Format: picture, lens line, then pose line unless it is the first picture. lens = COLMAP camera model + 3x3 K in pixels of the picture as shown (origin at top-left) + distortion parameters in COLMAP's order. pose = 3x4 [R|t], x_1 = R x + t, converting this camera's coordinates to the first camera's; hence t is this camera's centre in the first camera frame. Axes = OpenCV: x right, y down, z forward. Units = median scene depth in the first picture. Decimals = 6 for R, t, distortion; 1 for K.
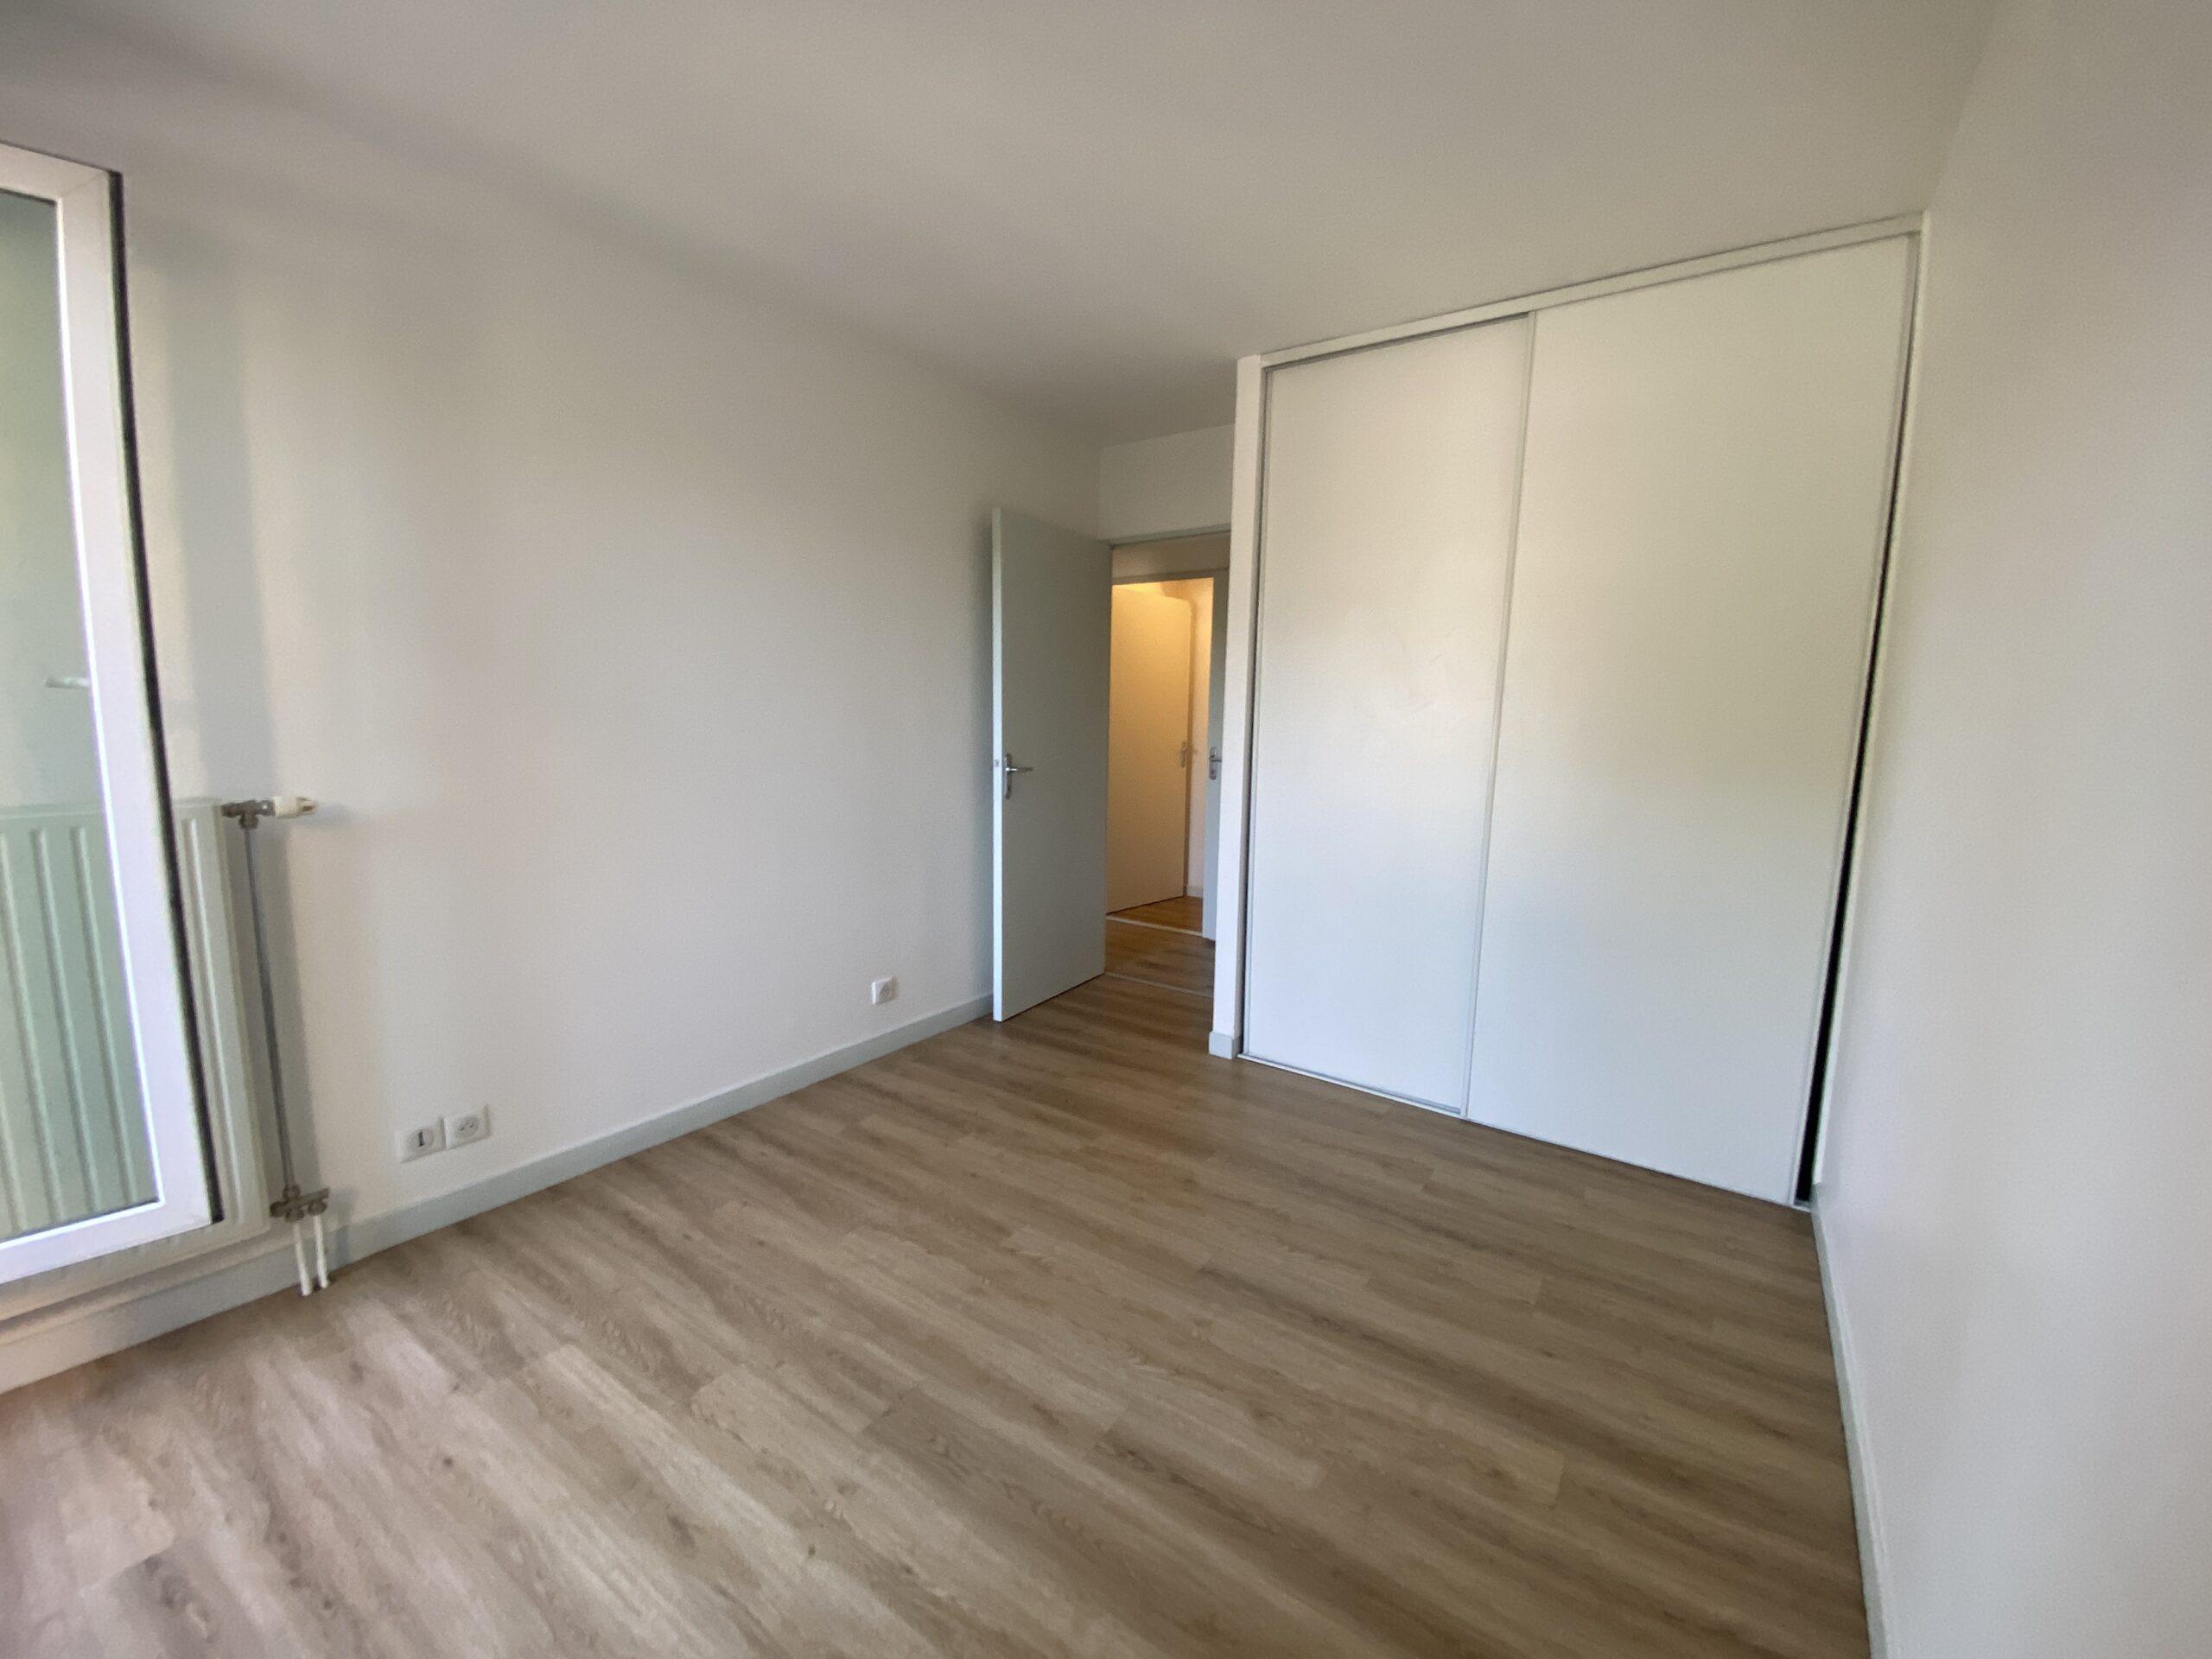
lens RADIAL K [[901.5, 0, 1090.9], [0, 901.5, 832.6], [0, 0, 1]] dist [0.030371, -0.022193]
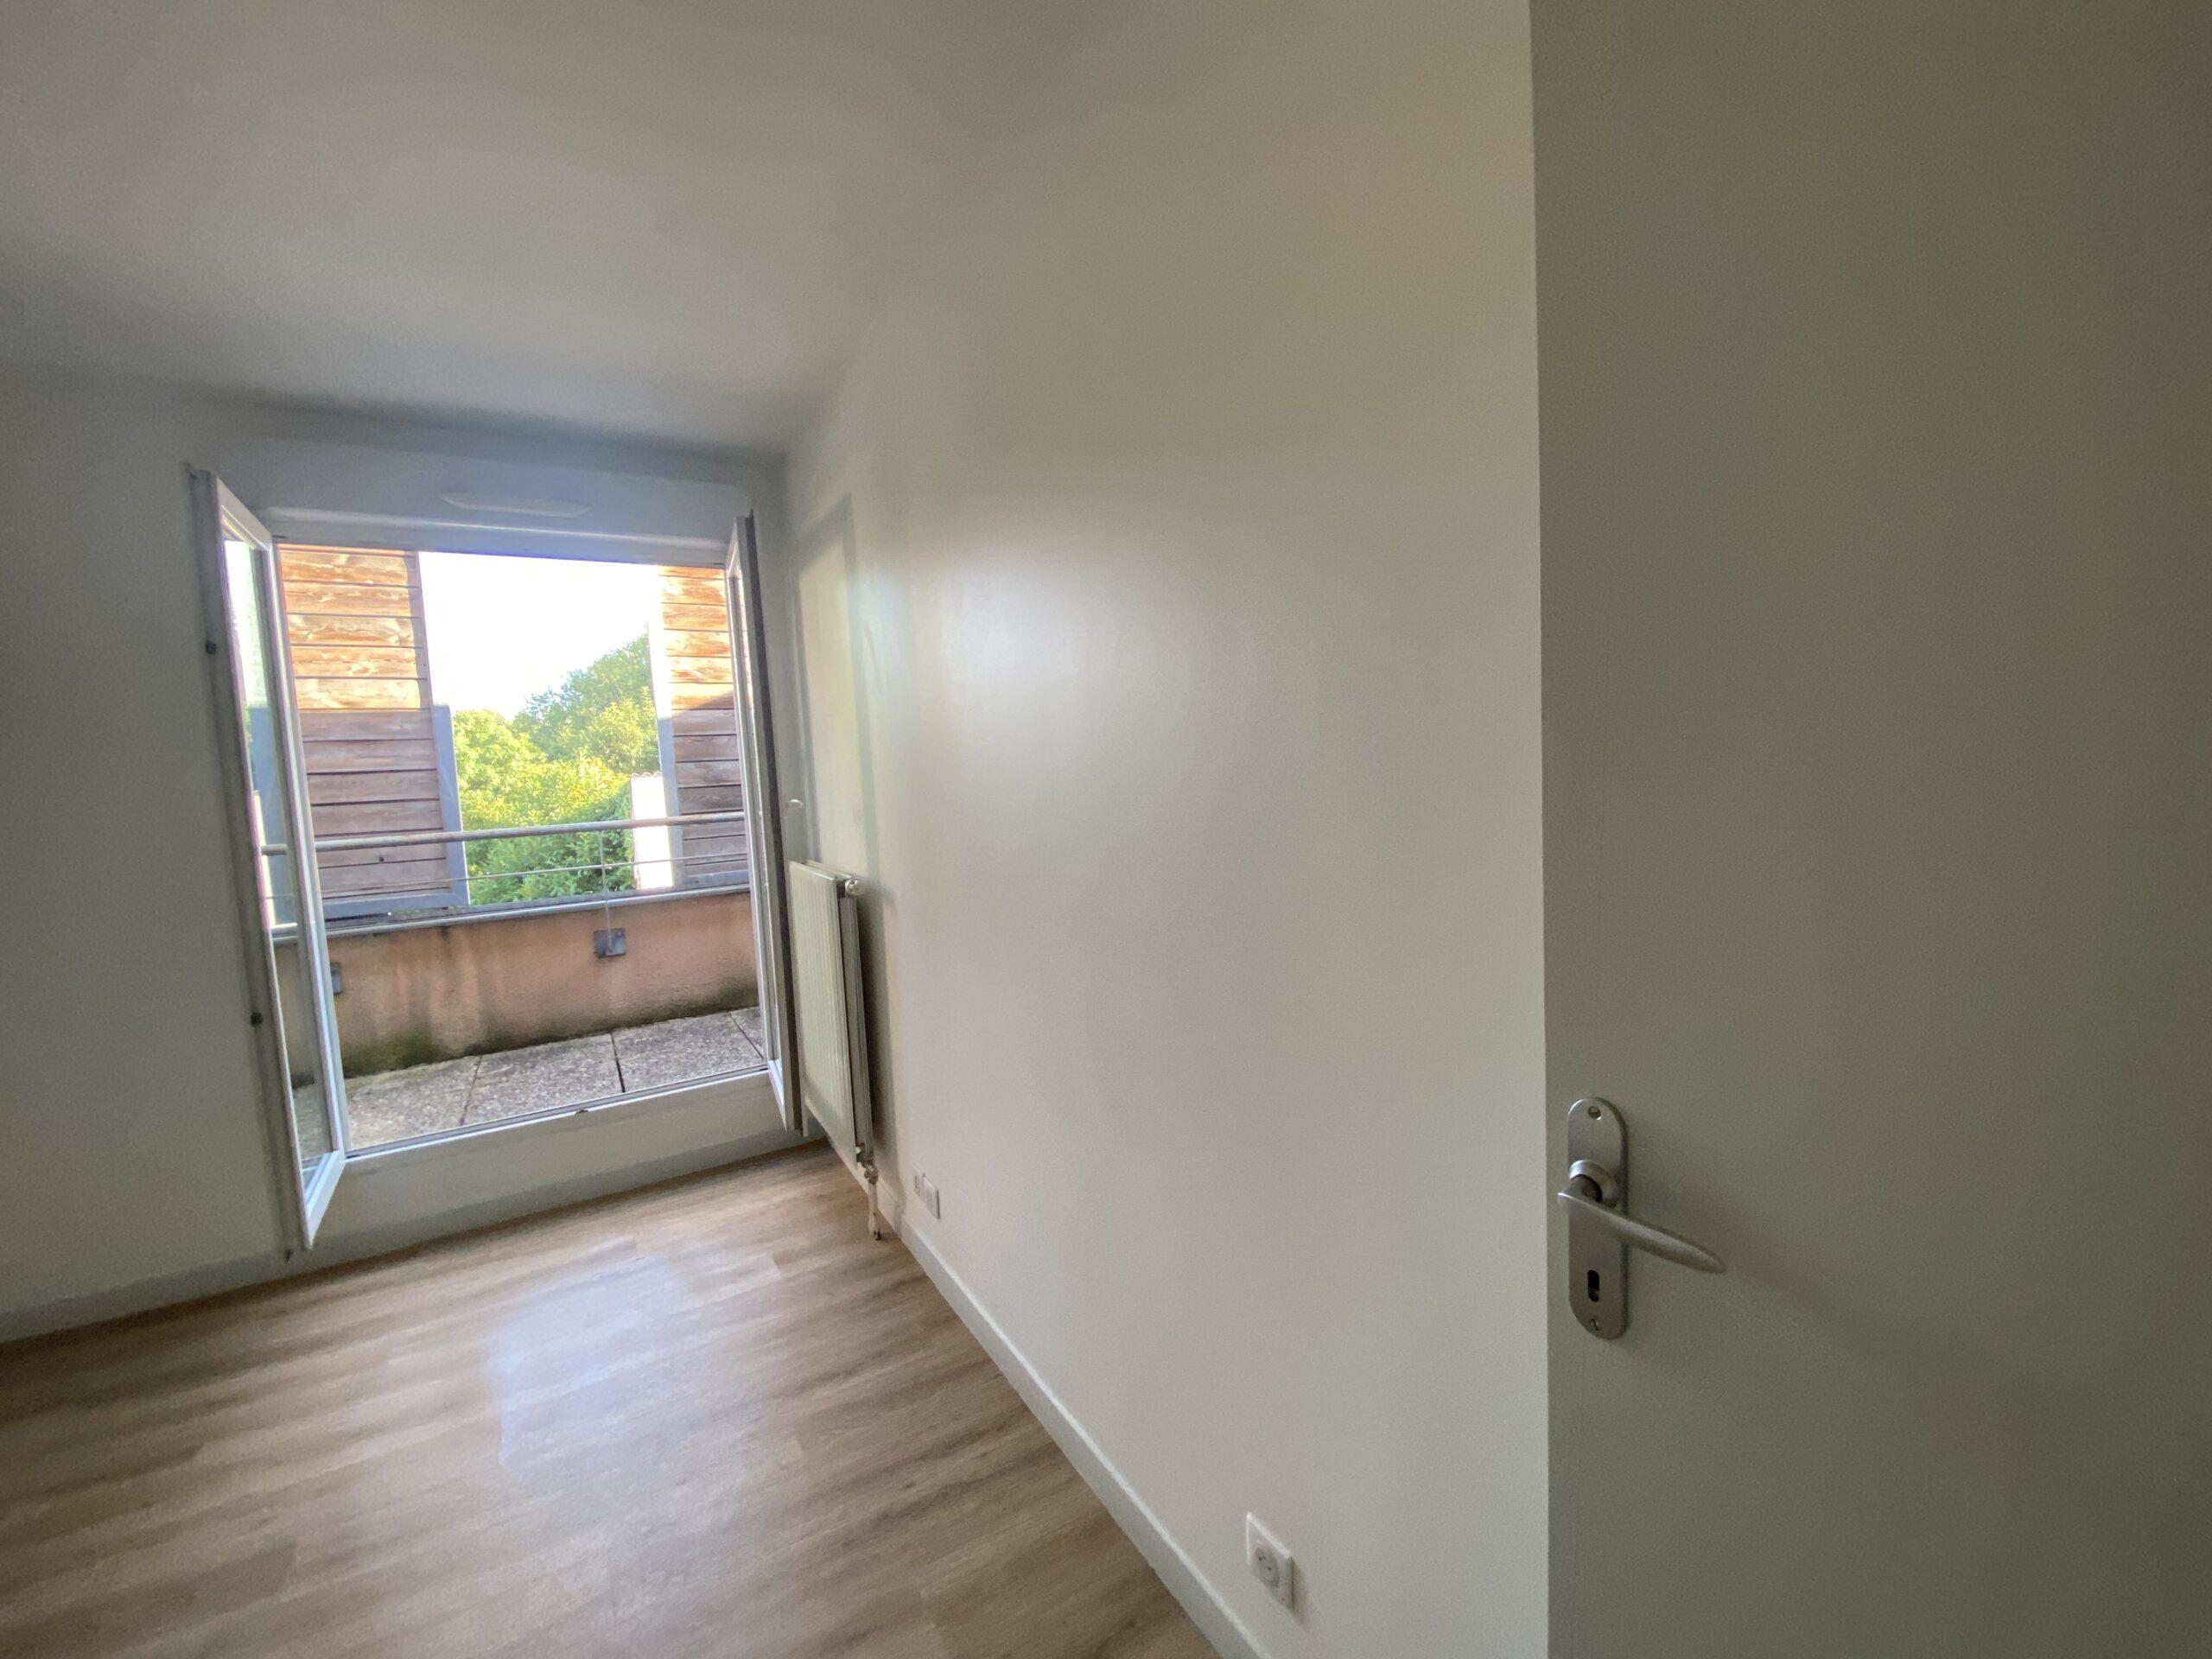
lens RADIAL K [[901.5, 0, 1090.9], [0, 901.5, 832.6], [0, 0, 1]] dist [0.030371, -0.022193]
pose [[-0.415391, 0.079064, -0.906201, 0.164874], [-0.079876, 0.989197, 0.122920, -0.231382], [0.906129, 0.123443, -0.404588, 1.417054]]
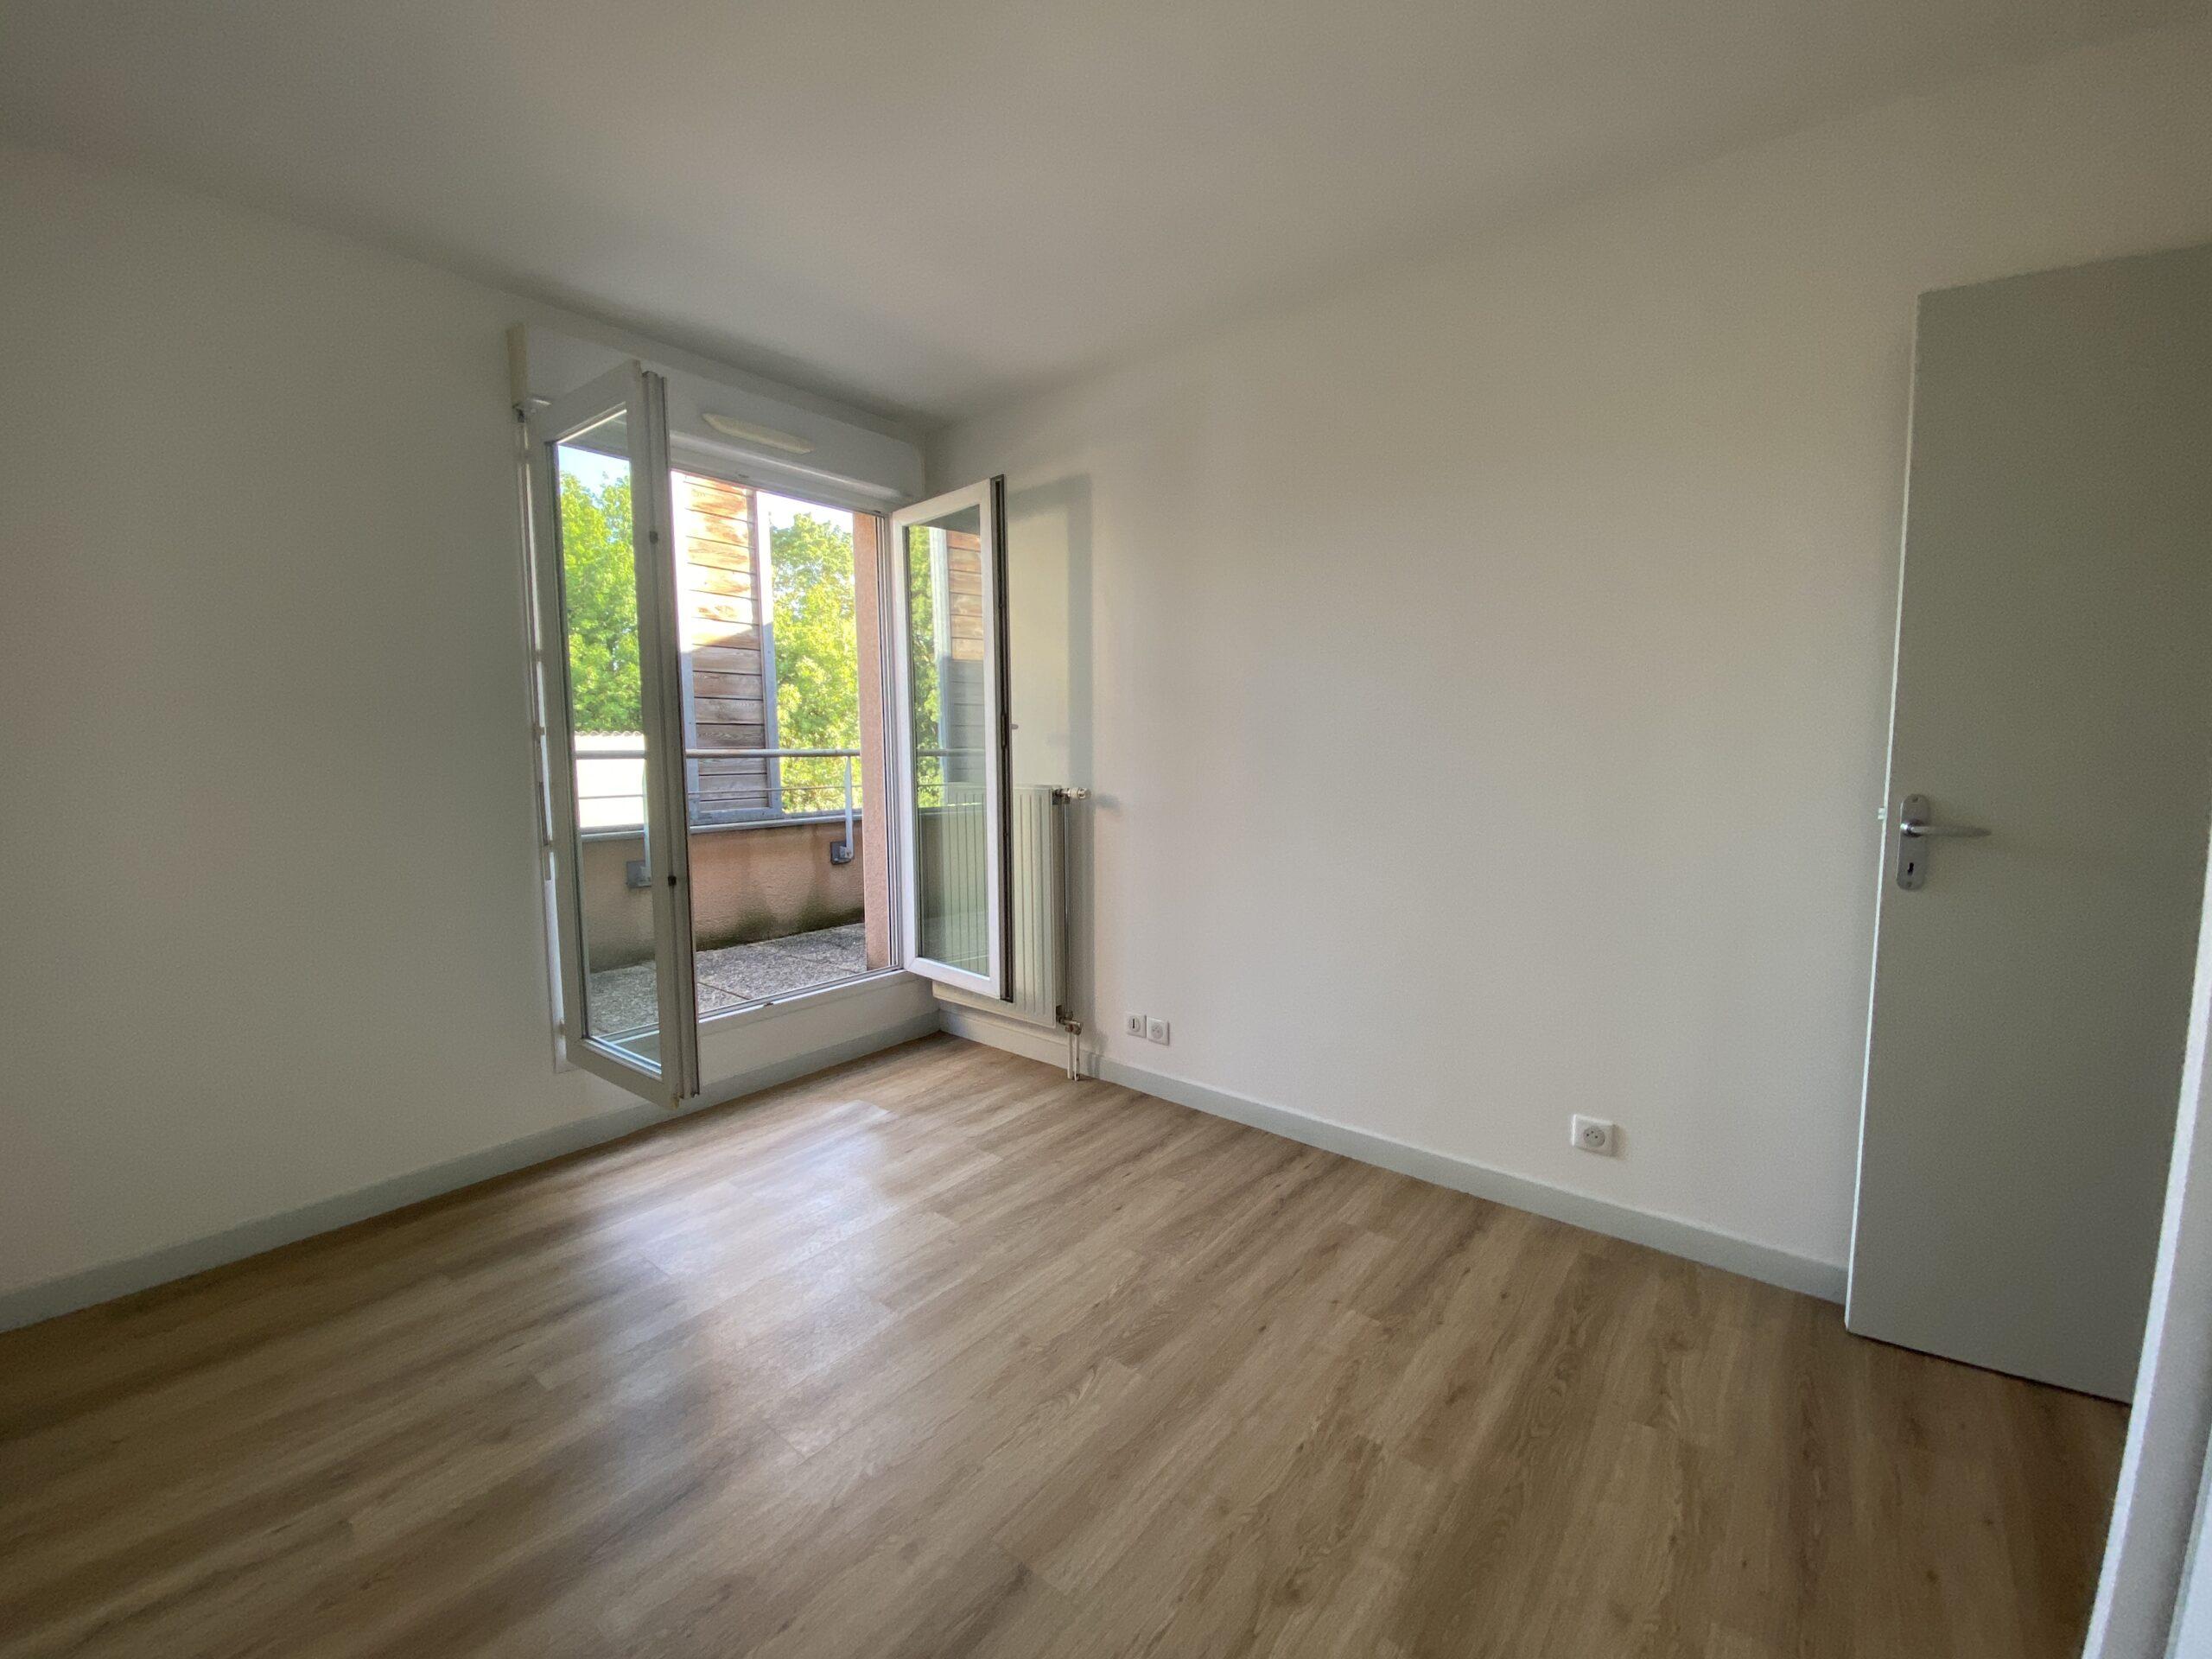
lens RADIAL K [[901.5, 0, 1090.9], [0, 901.5, 832.6], [0, 0, 1]] dist [0.030371, -0.022193]
pose [[-0.085874, 0.080268, -0.993067, 0.610924], [-0.126510, 0.987802, 0.090783, -0.080848], [0.988241, 0.133429, -0.074672, 0.879278]]
